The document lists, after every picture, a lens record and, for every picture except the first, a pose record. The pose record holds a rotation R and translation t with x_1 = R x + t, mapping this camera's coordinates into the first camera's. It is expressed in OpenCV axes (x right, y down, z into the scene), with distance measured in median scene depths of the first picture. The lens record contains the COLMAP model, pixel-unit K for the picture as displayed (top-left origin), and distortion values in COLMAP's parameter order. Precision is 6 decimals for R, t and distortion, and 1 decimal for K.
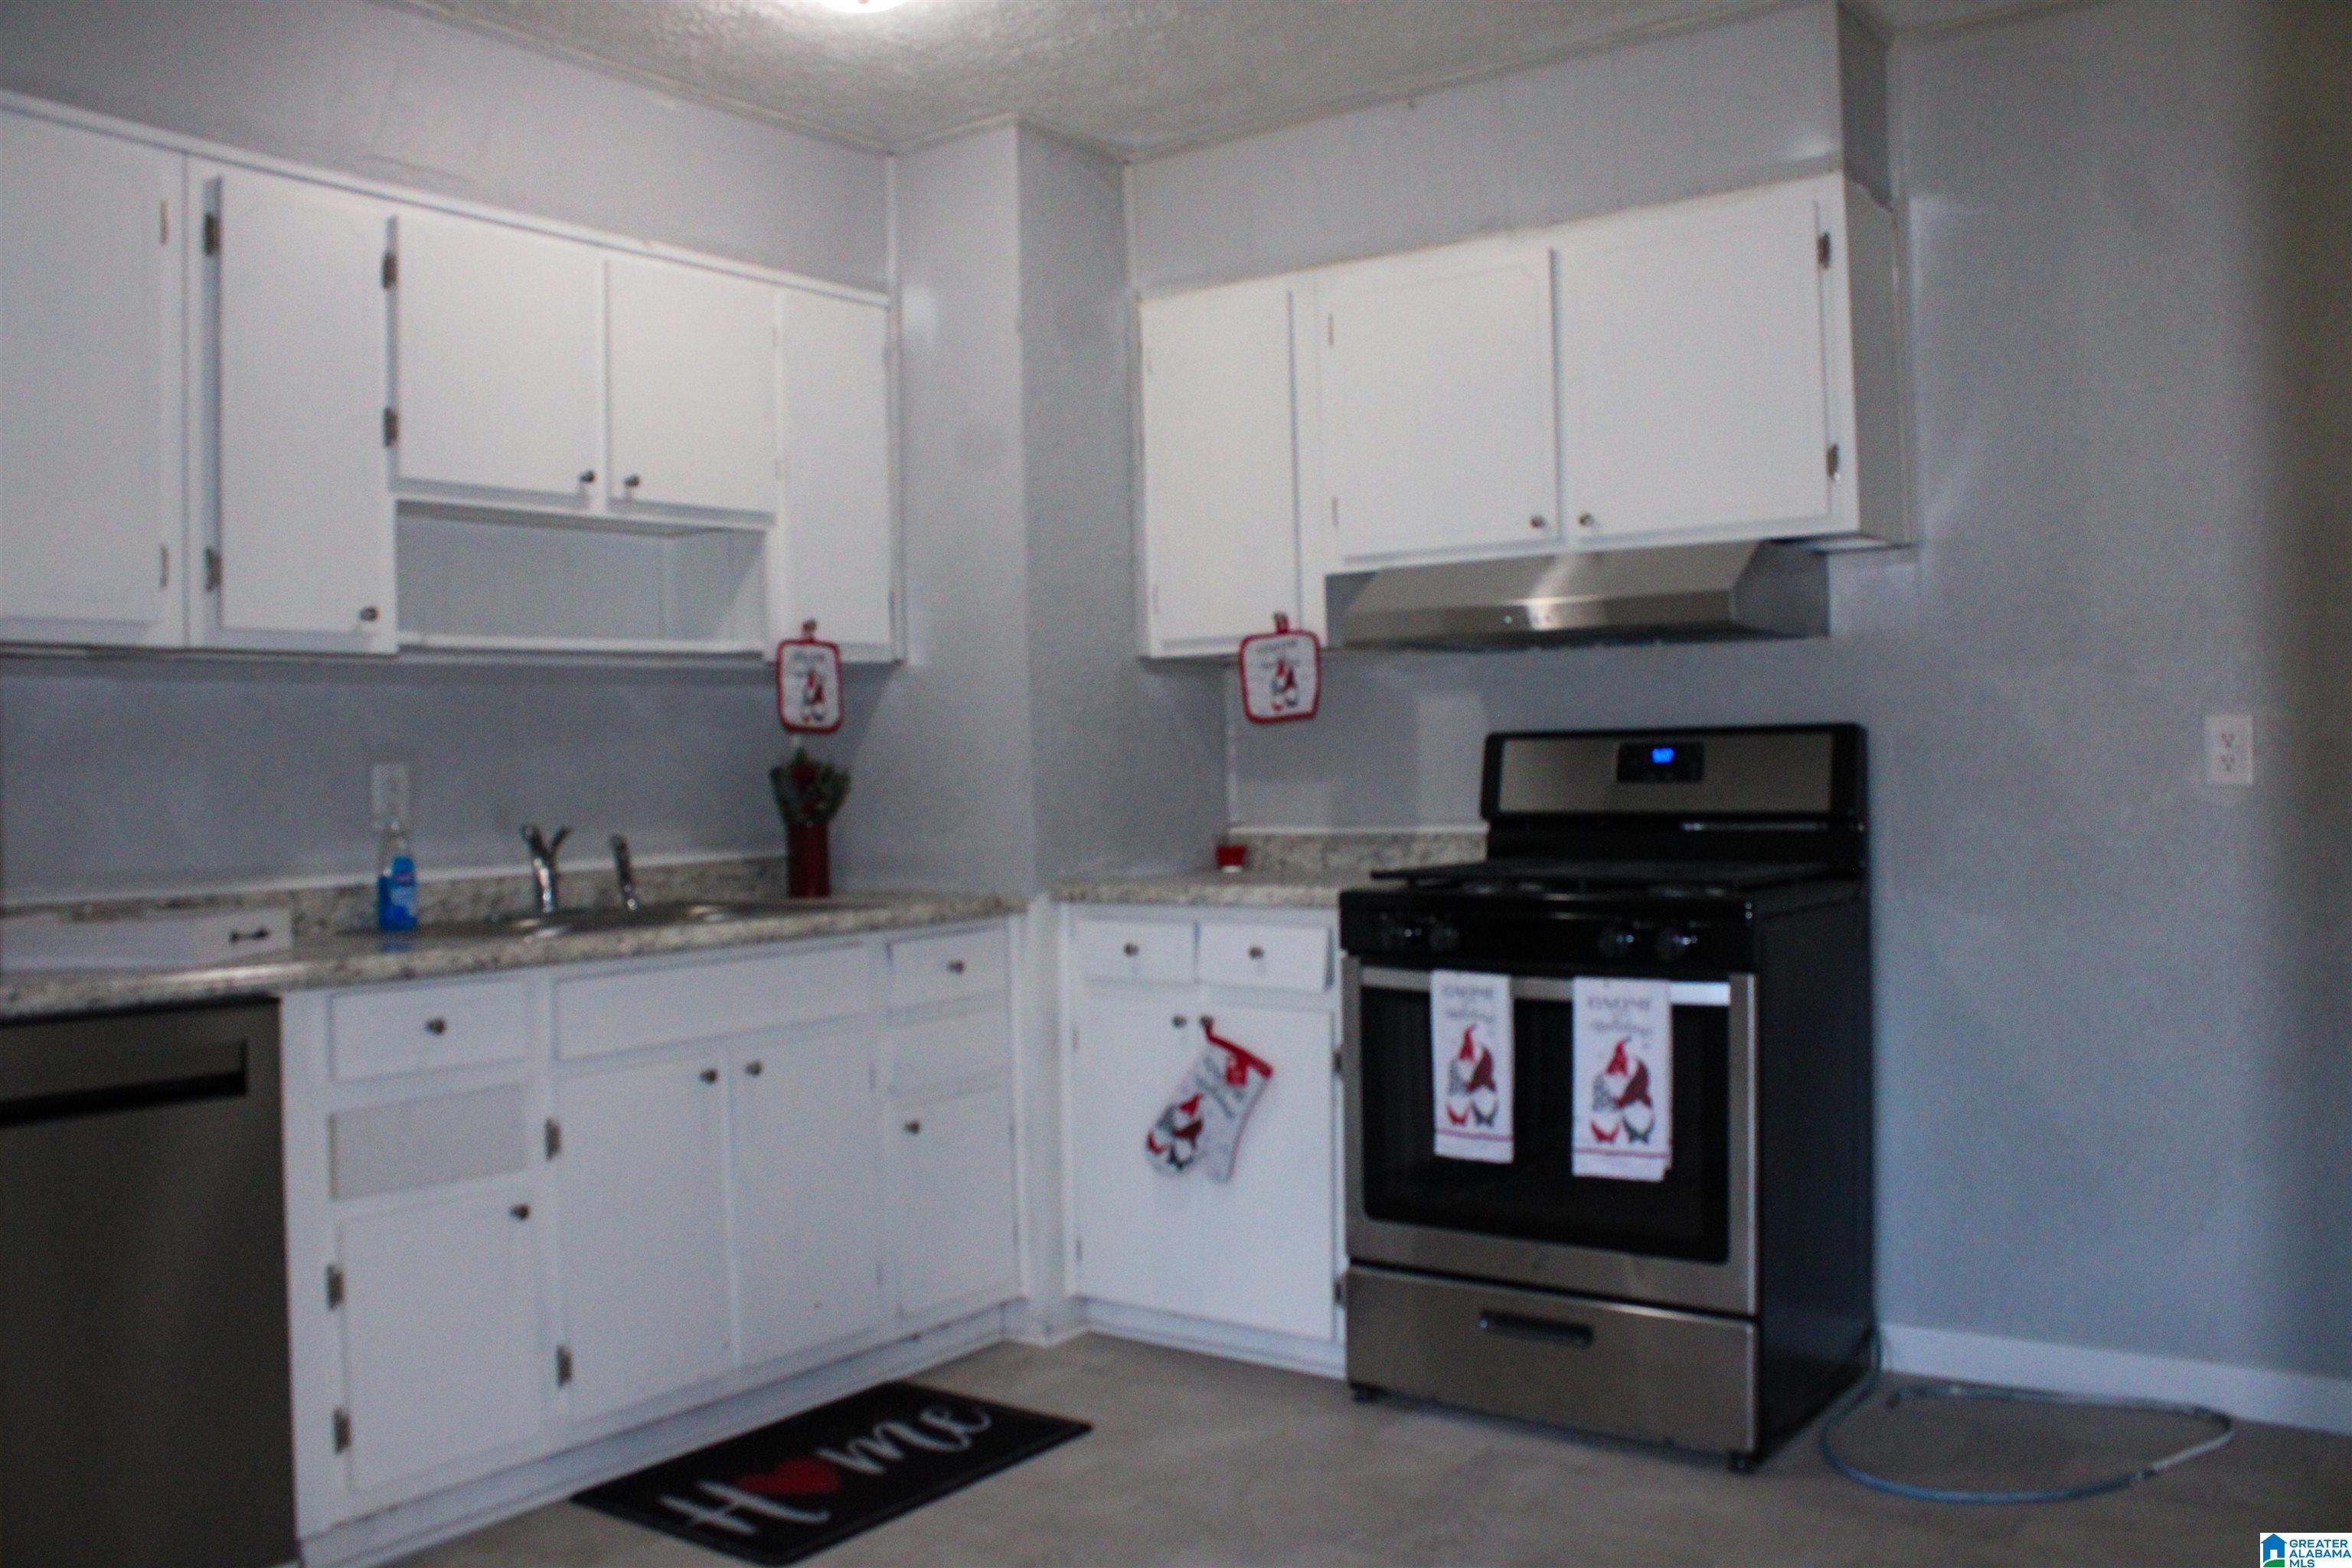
lens RADIAL K [[1990.5, 0, 1171.9], [0, 1990.5, 746.1], [0, 0, 1]] dist [-0.059729, 0.000828]
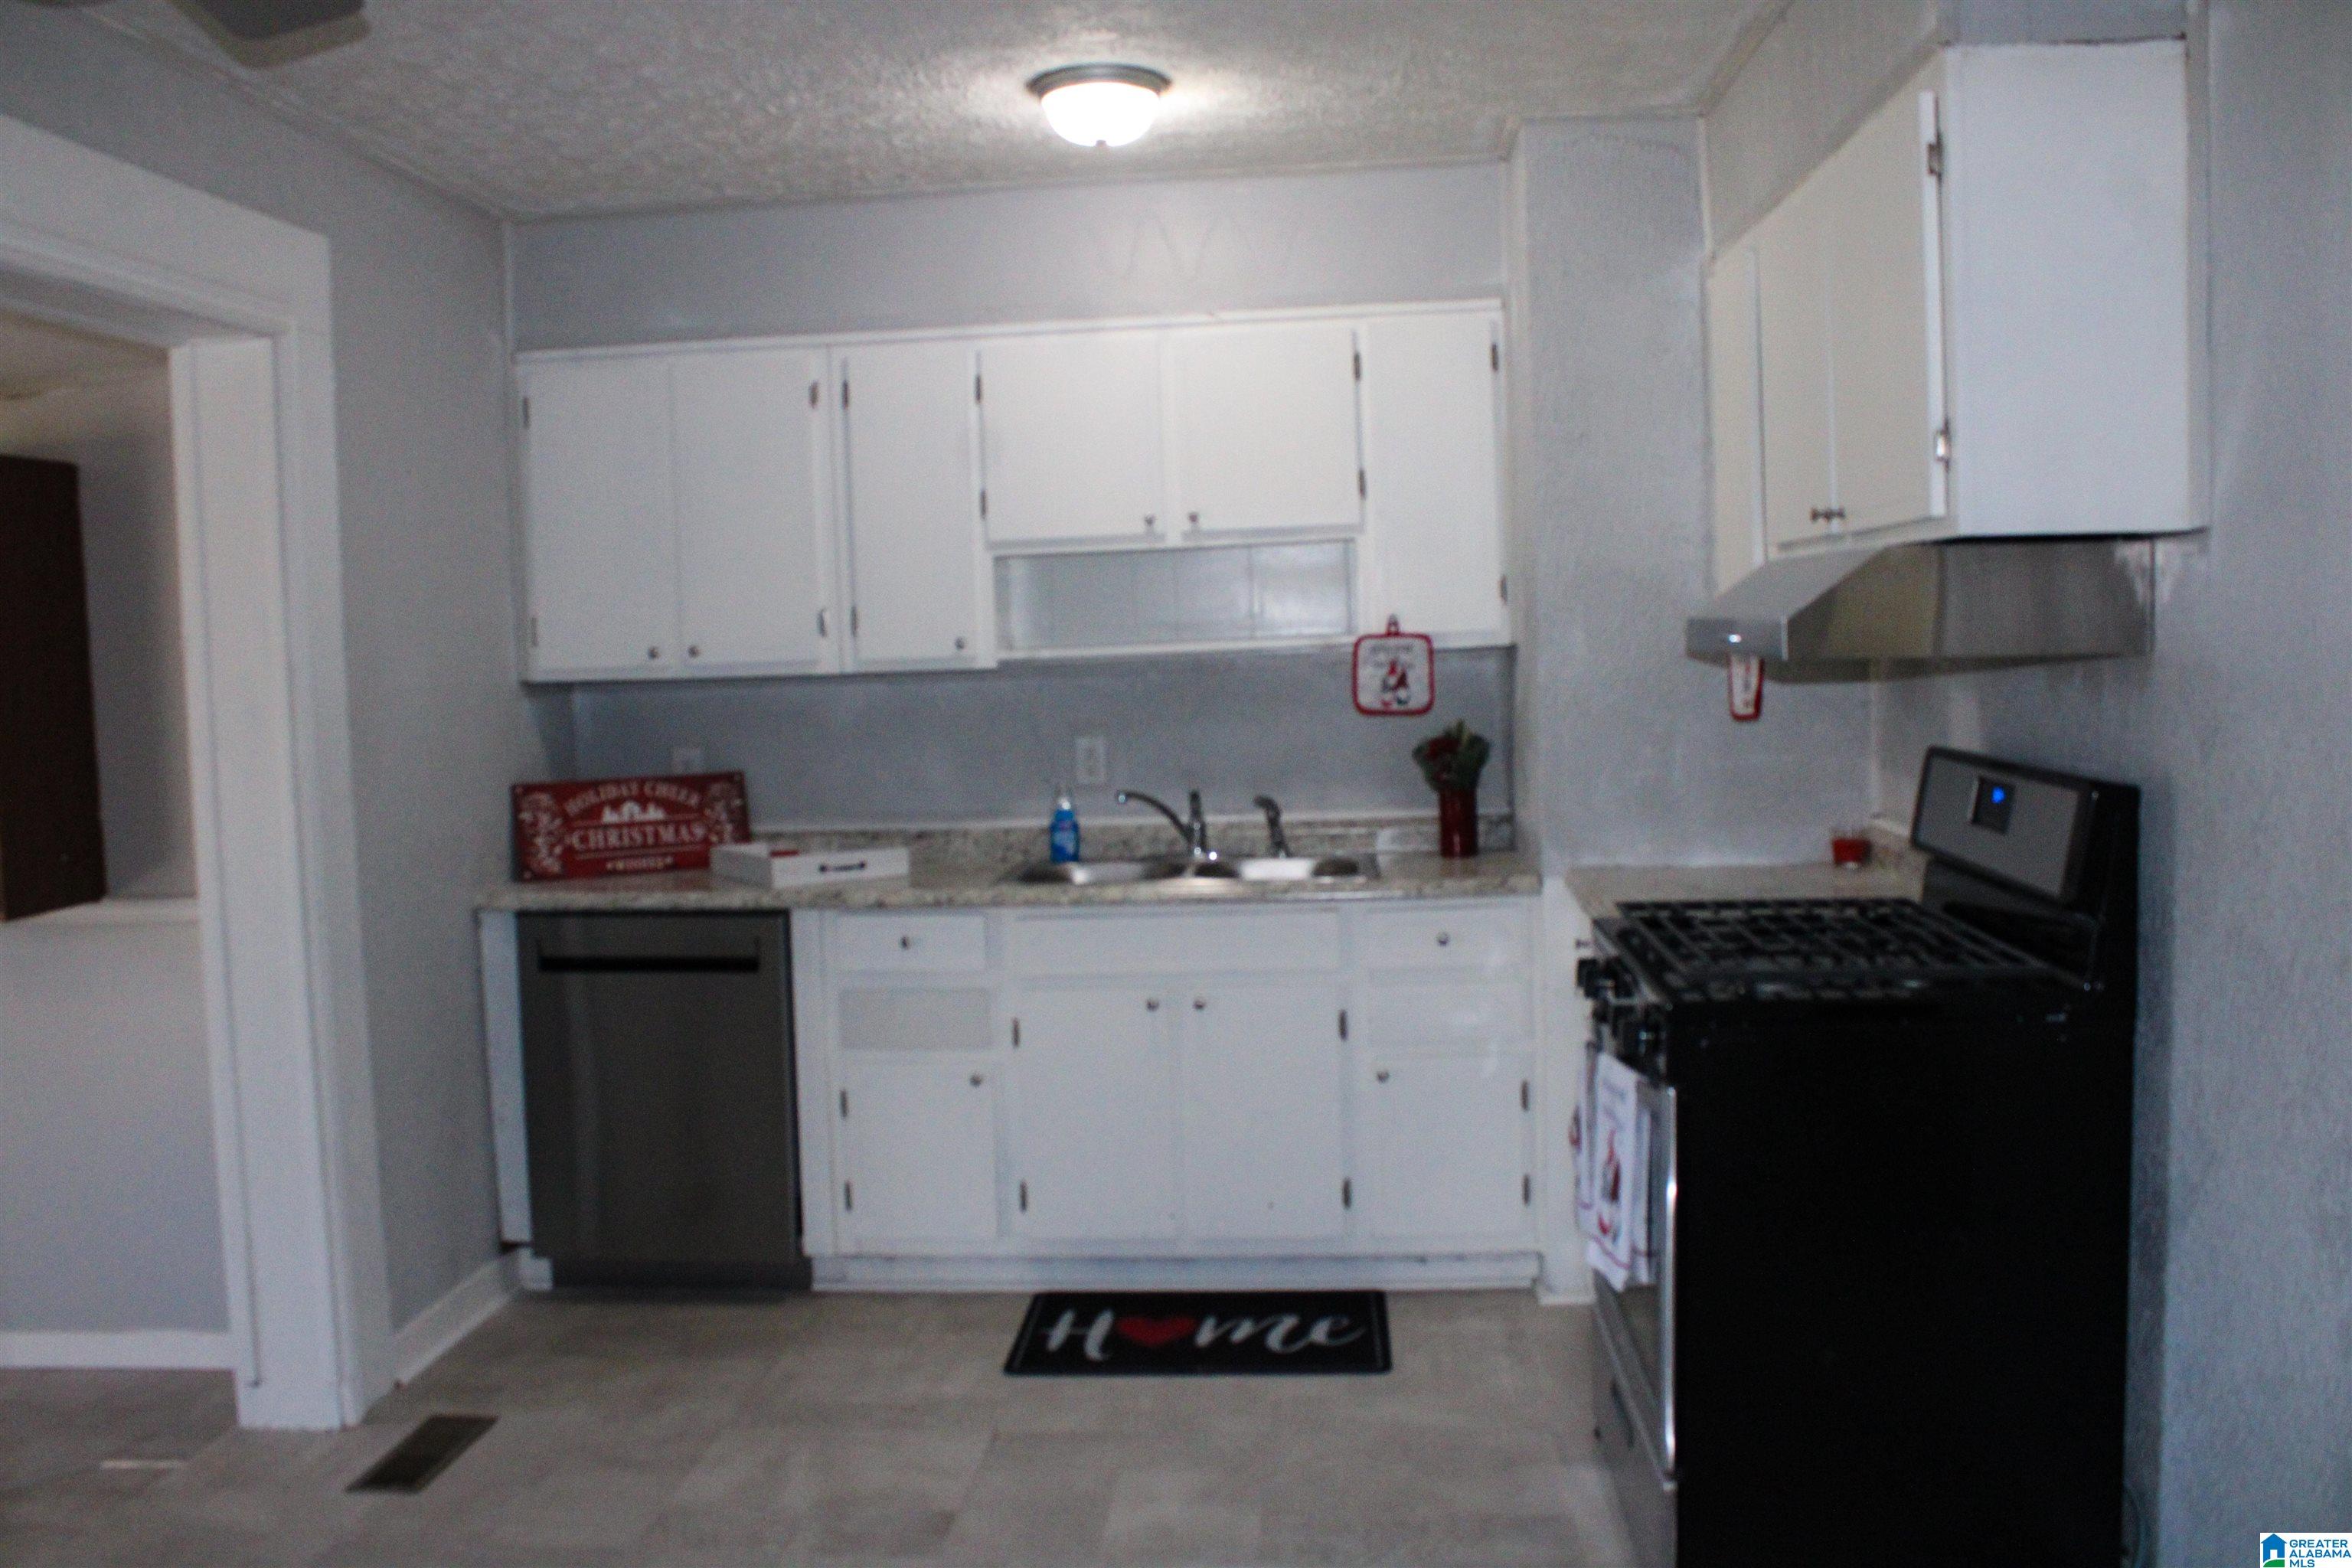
lens RADIAL K [[1994.7, 0, 1168.2], [0, 1994.7, 755.9], [0, 0, 1]] dist [-0.096180, -0.001548]
pose [[0.535097, 0.060917, -0.842591, 0.815105], [0.026308, 0.995711, 0.088694, -0.101568], [0.844381, -0.069627, 0.531200, 0.338381]]
